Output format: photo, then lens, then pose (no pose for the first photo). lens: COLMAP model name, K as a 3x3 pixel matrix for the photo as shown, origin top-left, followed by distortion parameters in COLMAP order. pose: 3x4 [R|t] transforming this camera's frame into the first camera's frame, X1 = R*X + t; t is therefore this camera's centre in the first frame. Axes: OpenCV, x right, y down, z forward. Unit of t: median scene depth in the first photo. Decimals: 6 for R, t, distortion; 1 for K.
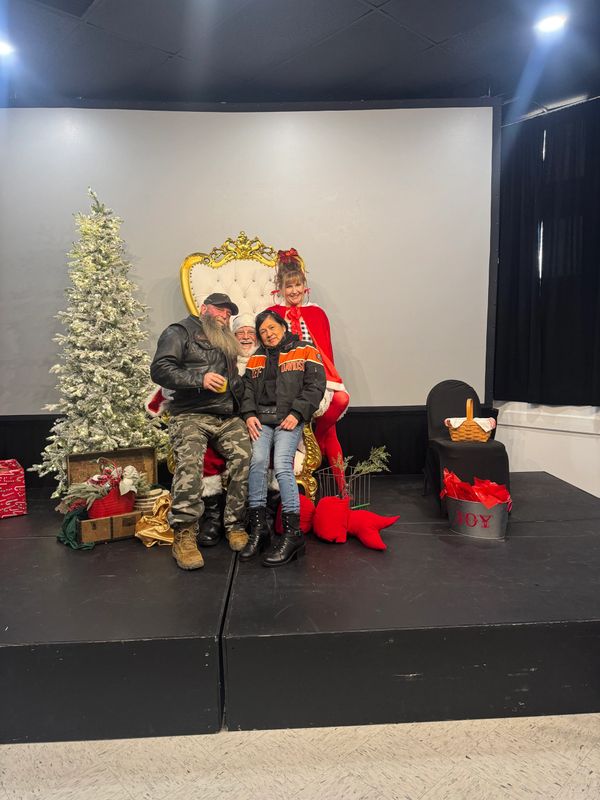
lens RADIAL K [[567.1, 0, 299.3], [0, 567.1, 397.9], [0, 0, 1]] dist [-0.002070, -0.014361]
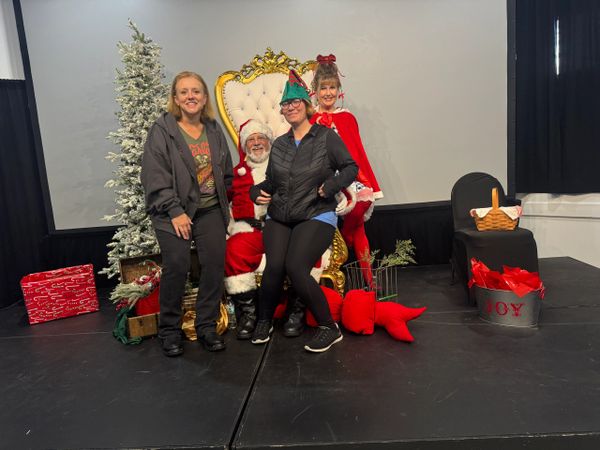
lens RADIAL K [[425.3, 0, 298.8], [0, 425.3, 227.8], [0, 0, 1]] dist [-0.002070, -0.014361]
pose [[0.990618, -0.047948, -0.127973, 0.048124], [0.053452, 0.997772, 0.039928, 0.023242], [0.125773, -0.046393, 0.990974, 0.201605]]
